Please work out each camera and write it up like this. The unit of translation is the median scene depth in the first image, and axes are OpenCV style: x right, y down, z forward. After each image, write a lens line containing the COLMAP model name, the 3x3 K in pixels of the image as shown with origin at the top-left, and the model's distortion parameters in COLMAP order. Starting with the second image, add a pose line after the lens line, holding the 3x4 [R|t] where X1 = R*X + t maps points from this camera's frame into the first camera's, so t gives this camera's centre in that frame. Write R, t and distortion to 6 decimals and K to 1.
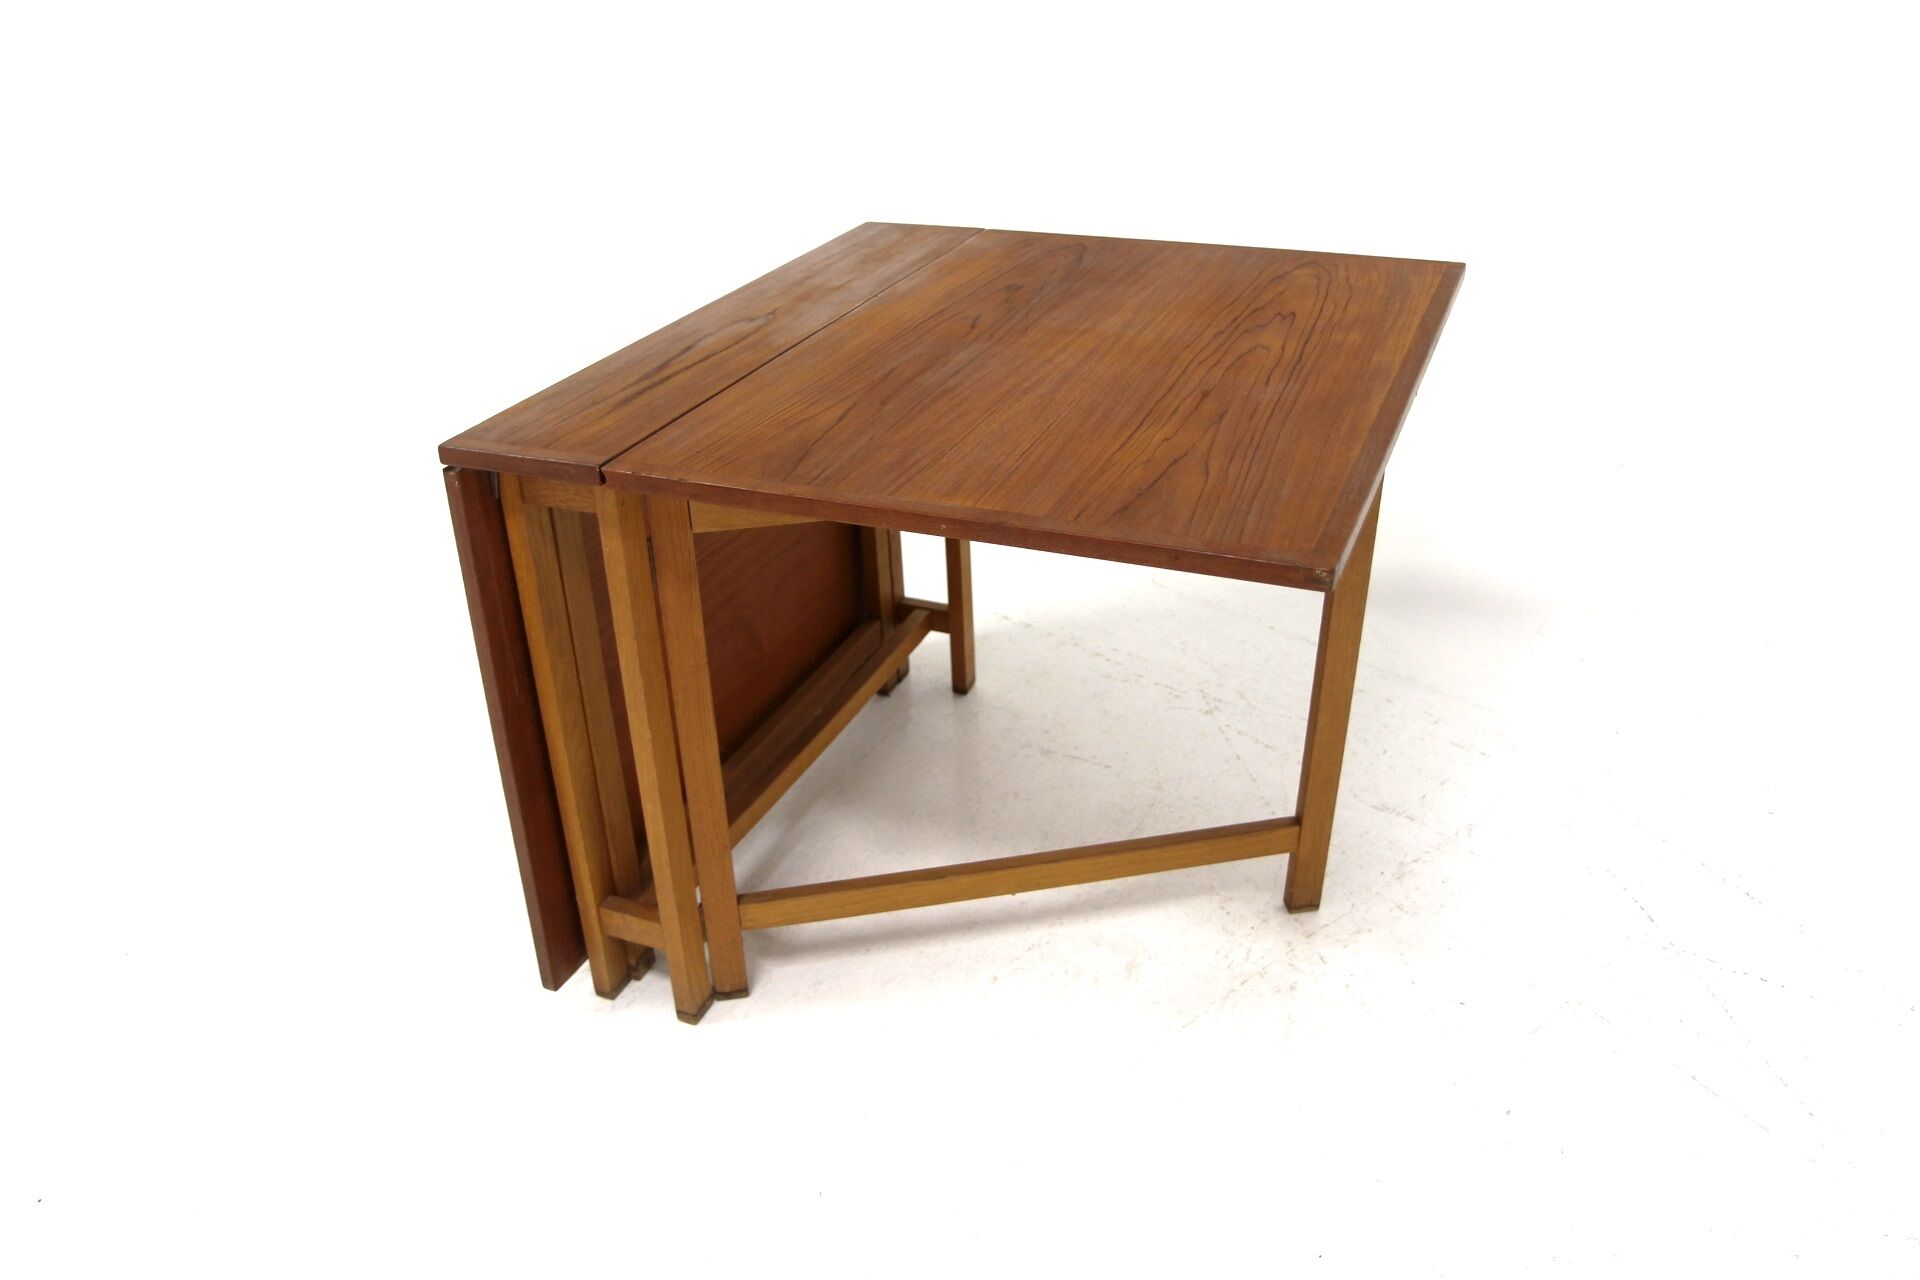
lens RADIAL K [[1505.4, 0, 960.0], [0, 1505.4, 640.0], [0, 0, 1]] dist [-0.105245, 0.000803]
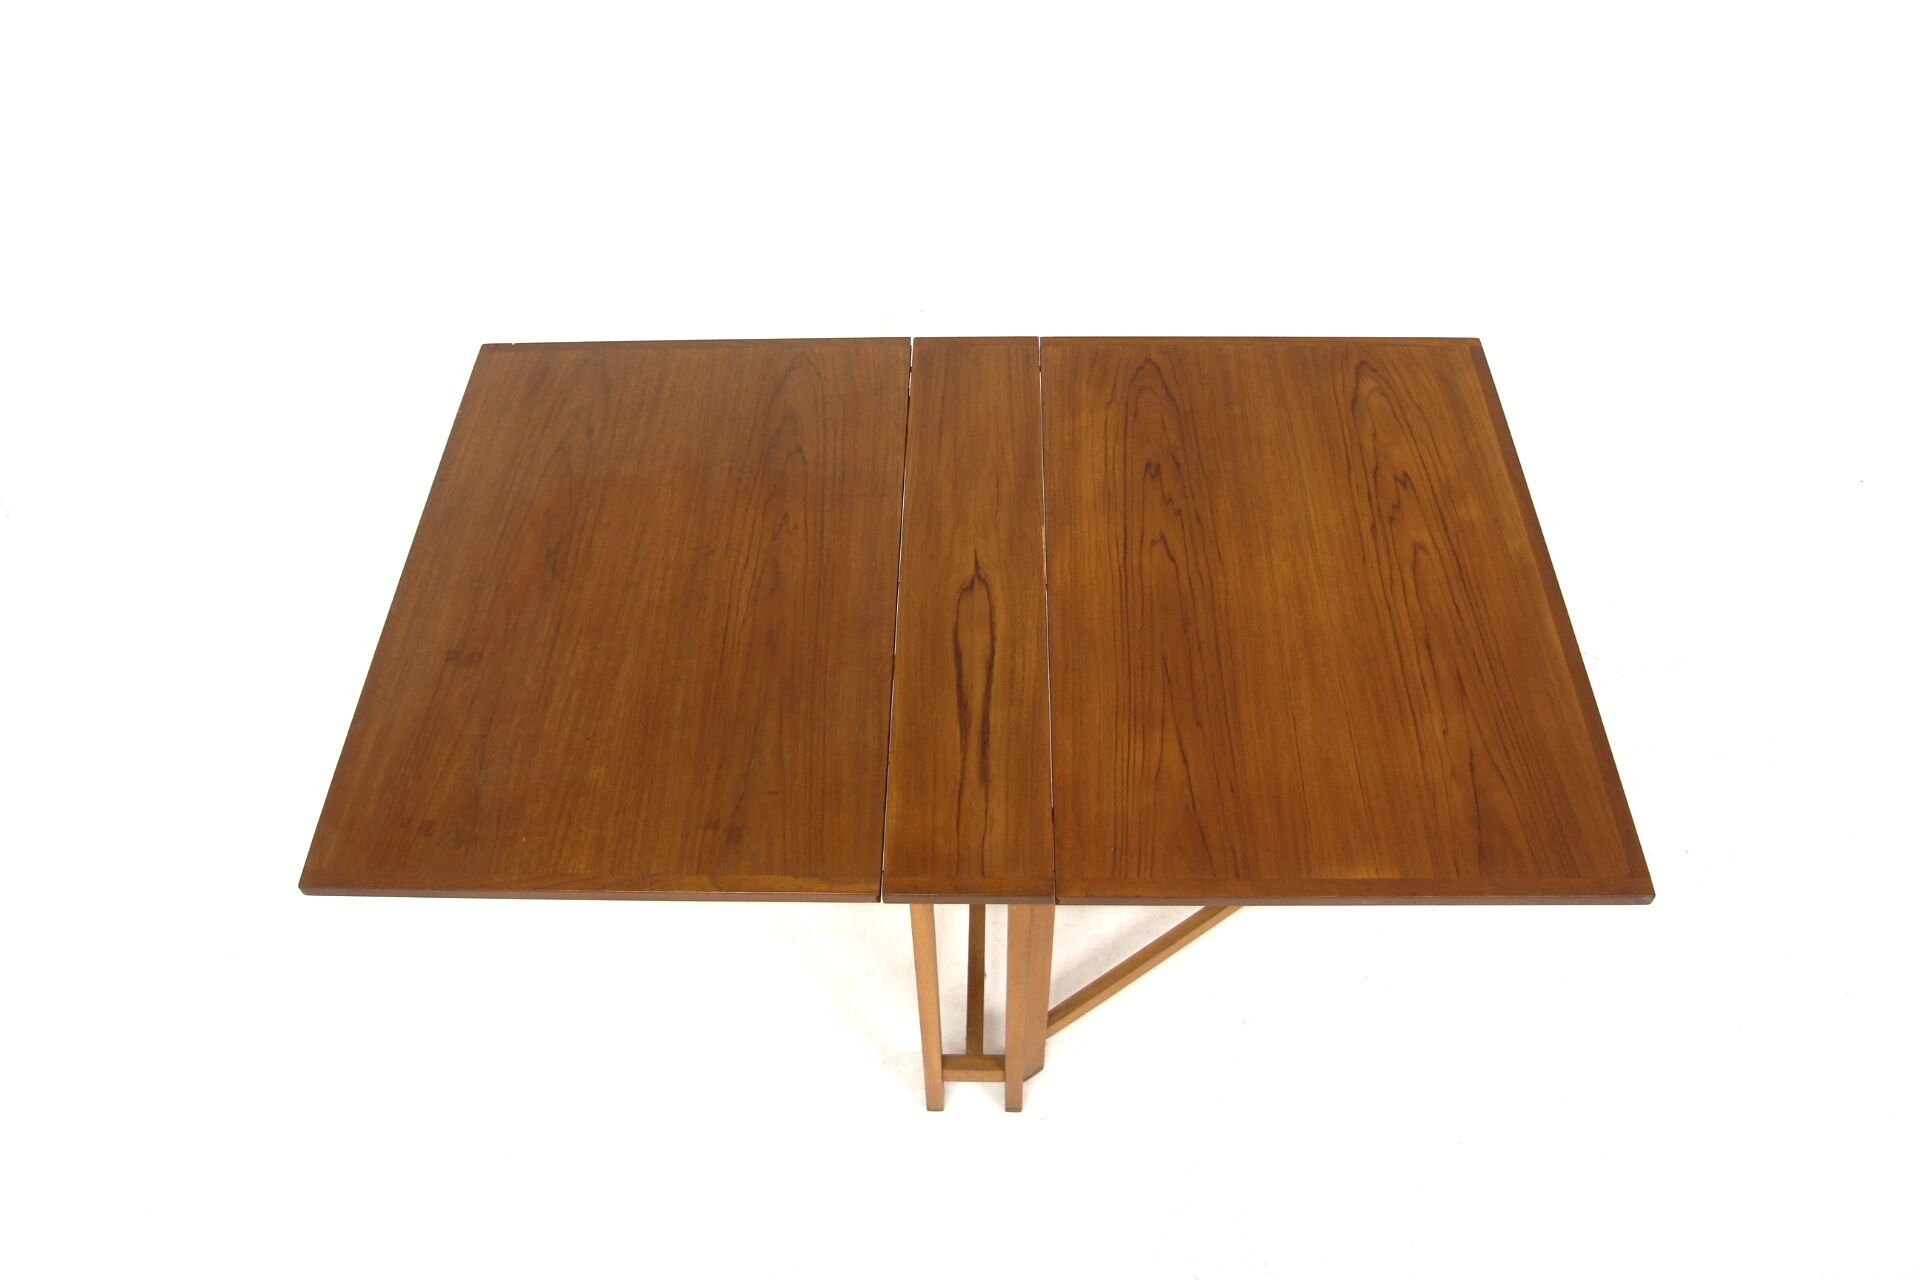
lens RADIAL K [[1505.4, 0, 960.0], [0, 1505.4, 640.0], [0, 0, 1]] dist [-0.105245, 0.000803]
pose [[0.931635, -0.268732, 0.244619, -0.475169], [0.163958, 0.911583, 0.377006, -0.661603], [-0.324304, -0.311125, 0.893324, 0.012004]]
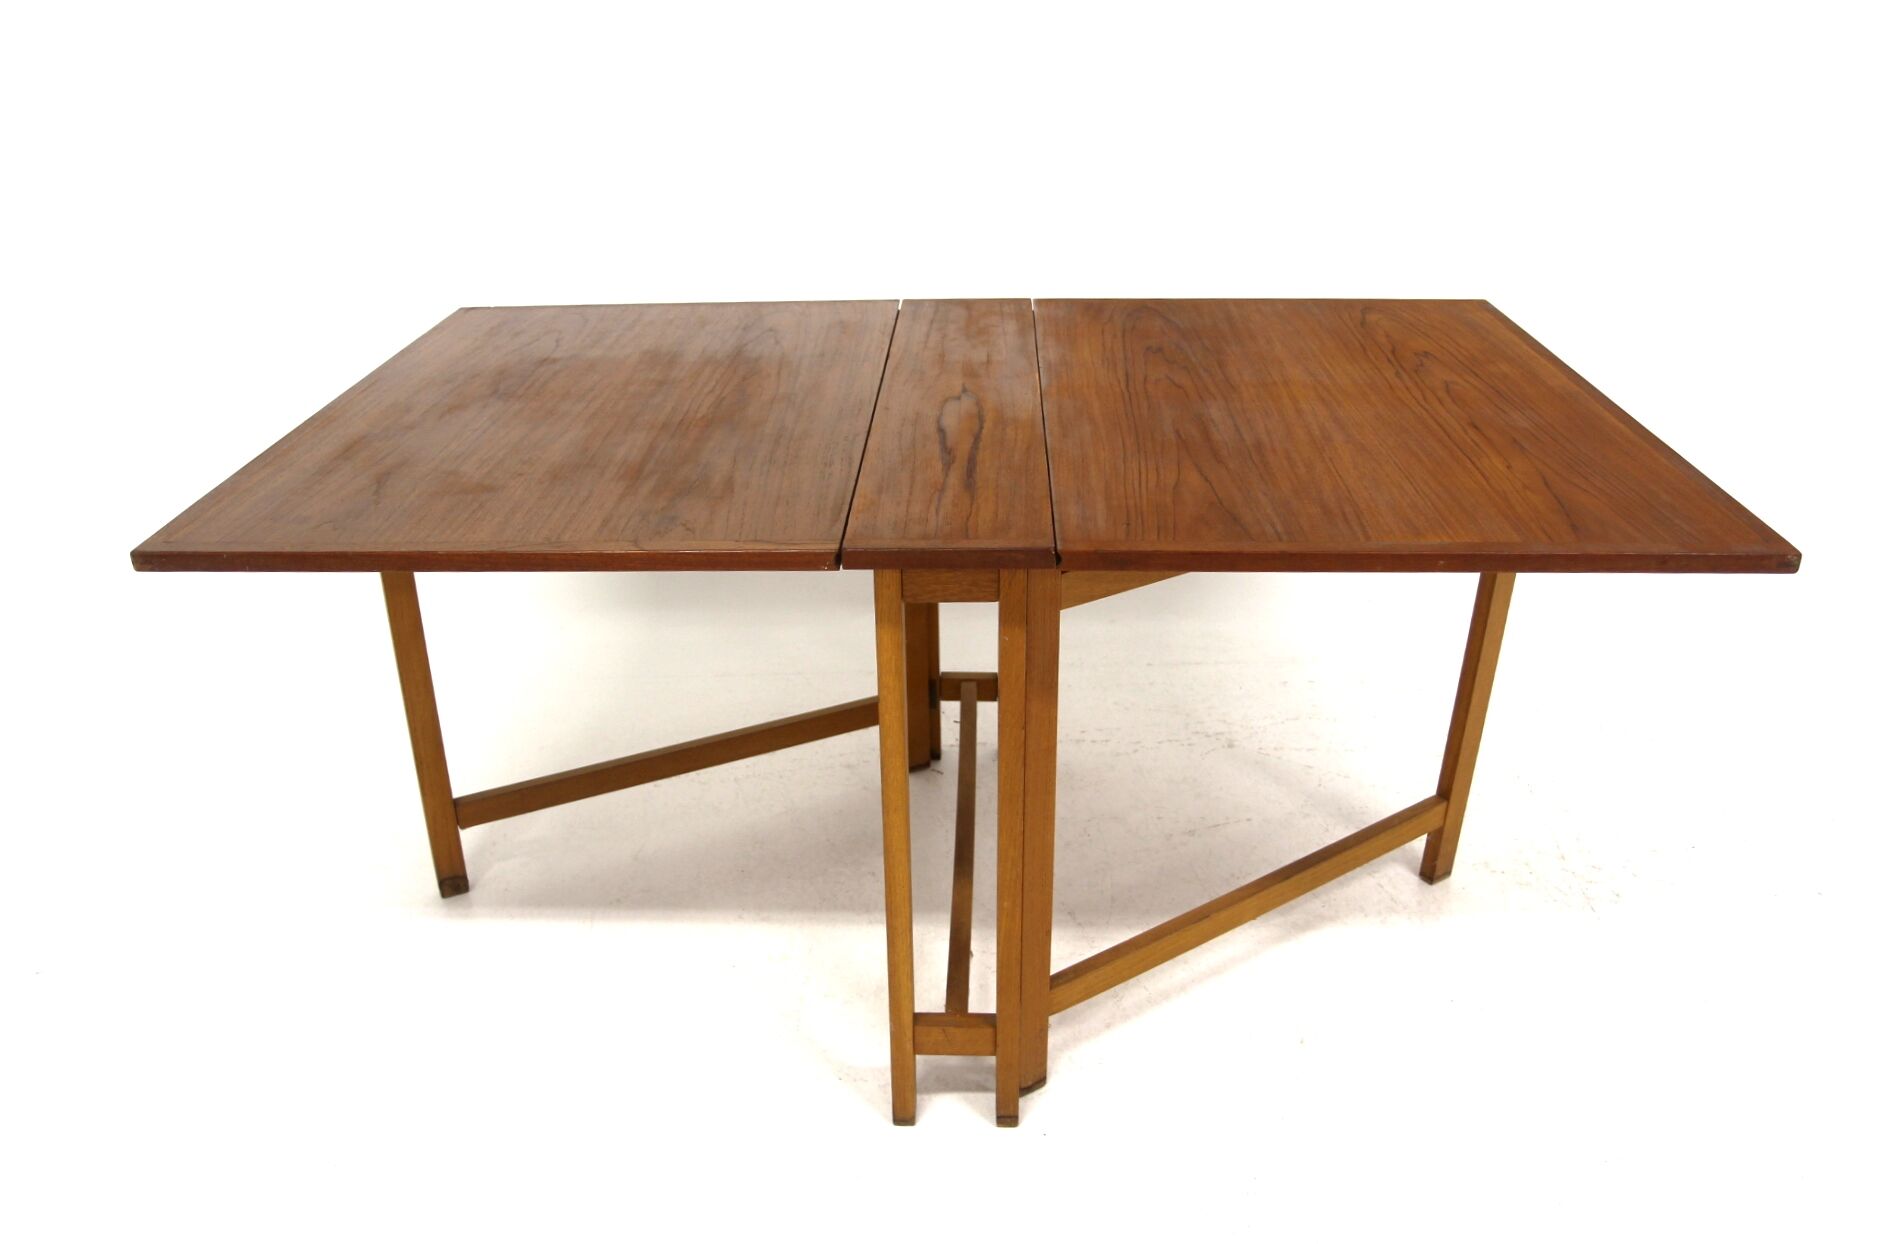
lens RADIAL K [[1499.7, 0, 948.0], [0, 1499.7, 622.0], [0, 0, 1]] dist [-0.087372, 0.000969]
pose [[0.936135, -0.132179, 0.325852, -0.541692], [0.152017, 0.987720, -0.036067, -0.038588], [-0.317083, 0.083299, 0.944733, 0.094715]]
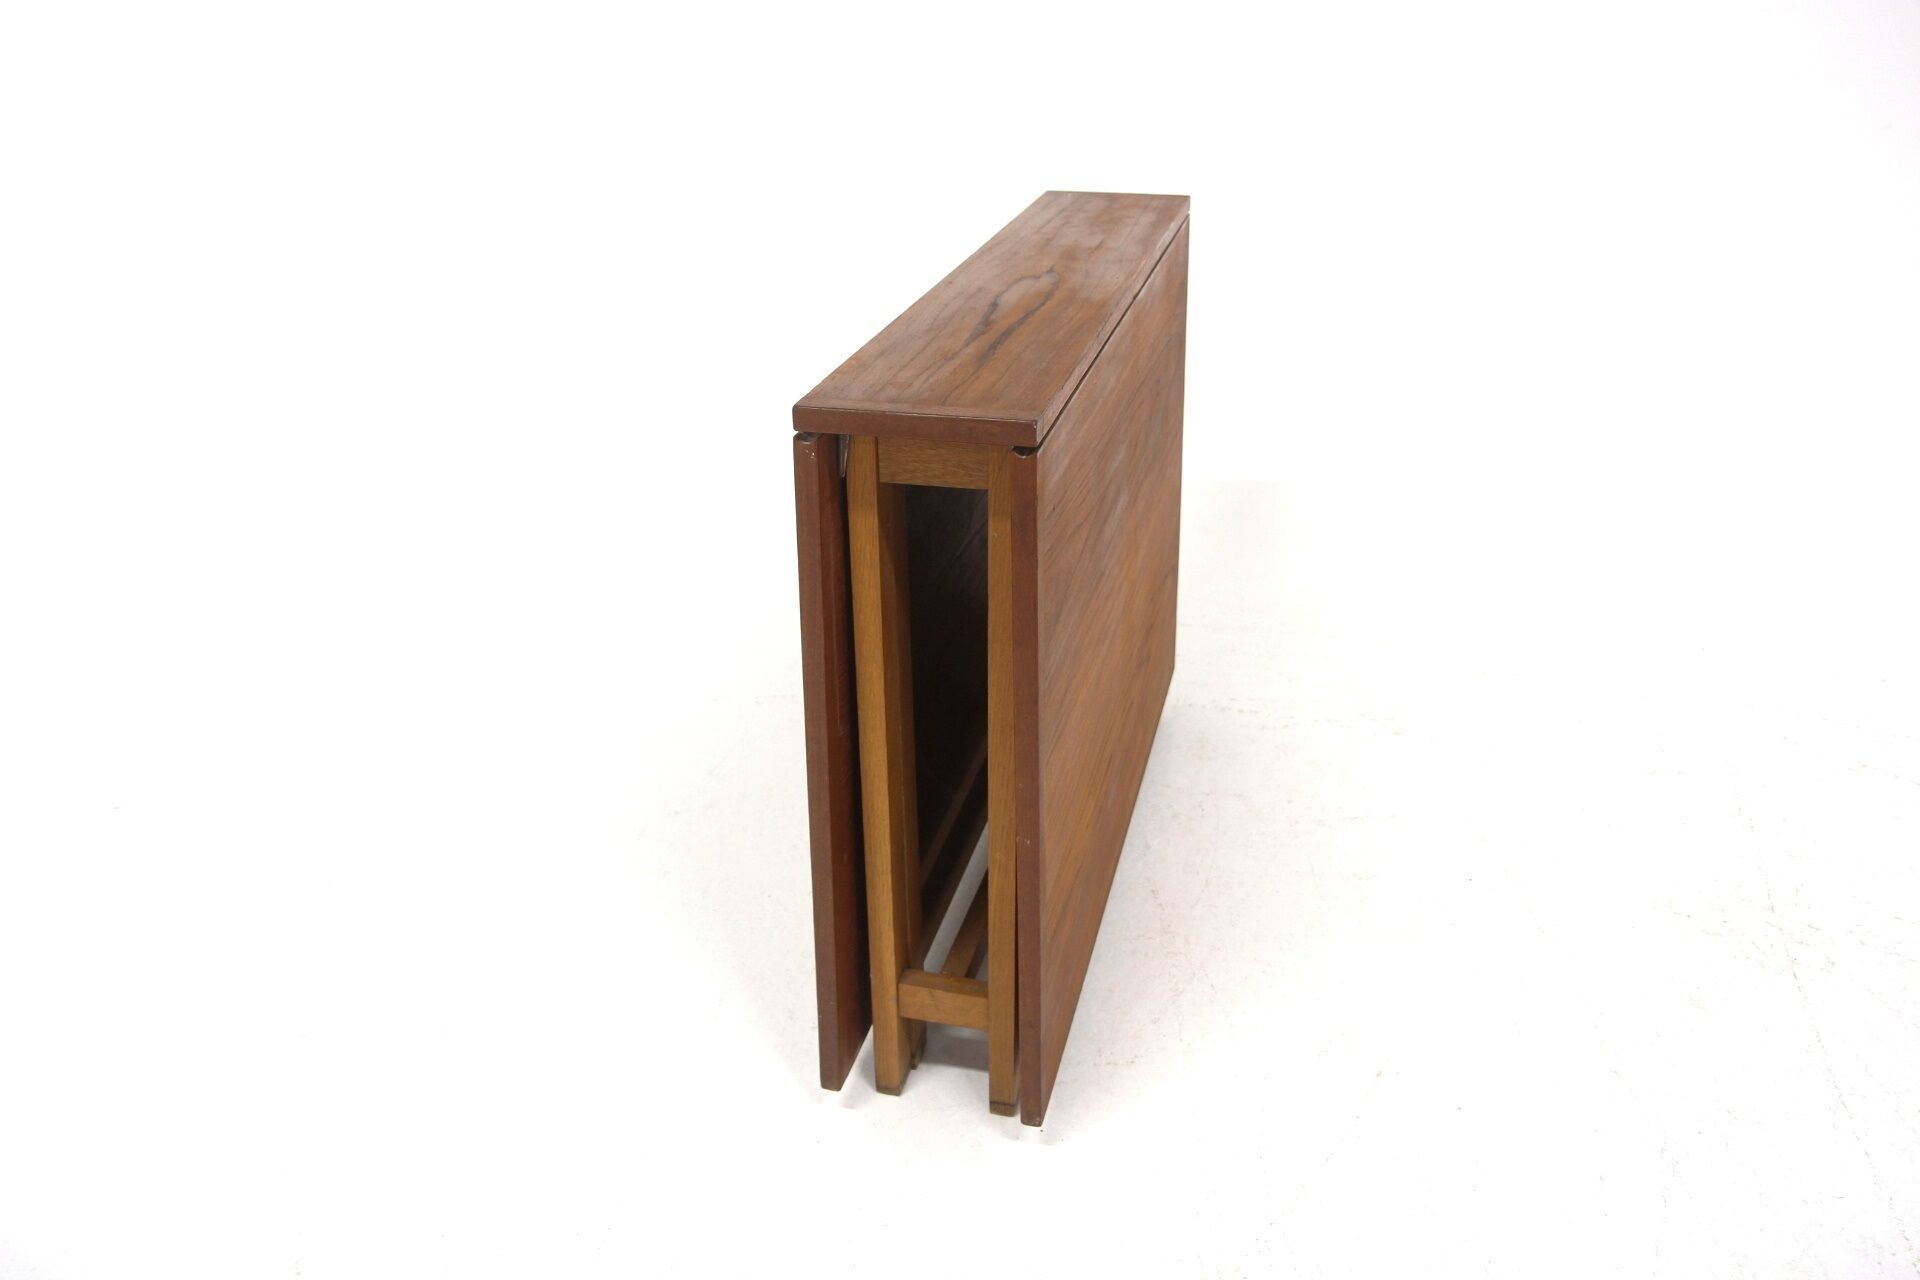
lens RADIAL K [[1505.4, 0, 960.0], [0, 1505.4, 640.0], [0, 0, 1]] dist [-0.105245, 0.000803]
pose [[0.990658, -0.042980, 0.129420, -0.336808], [0.047677, 0.998304, -0.033417, 0.021017], [-0.127765, 0.039275, 0.991027, 0.187485]]
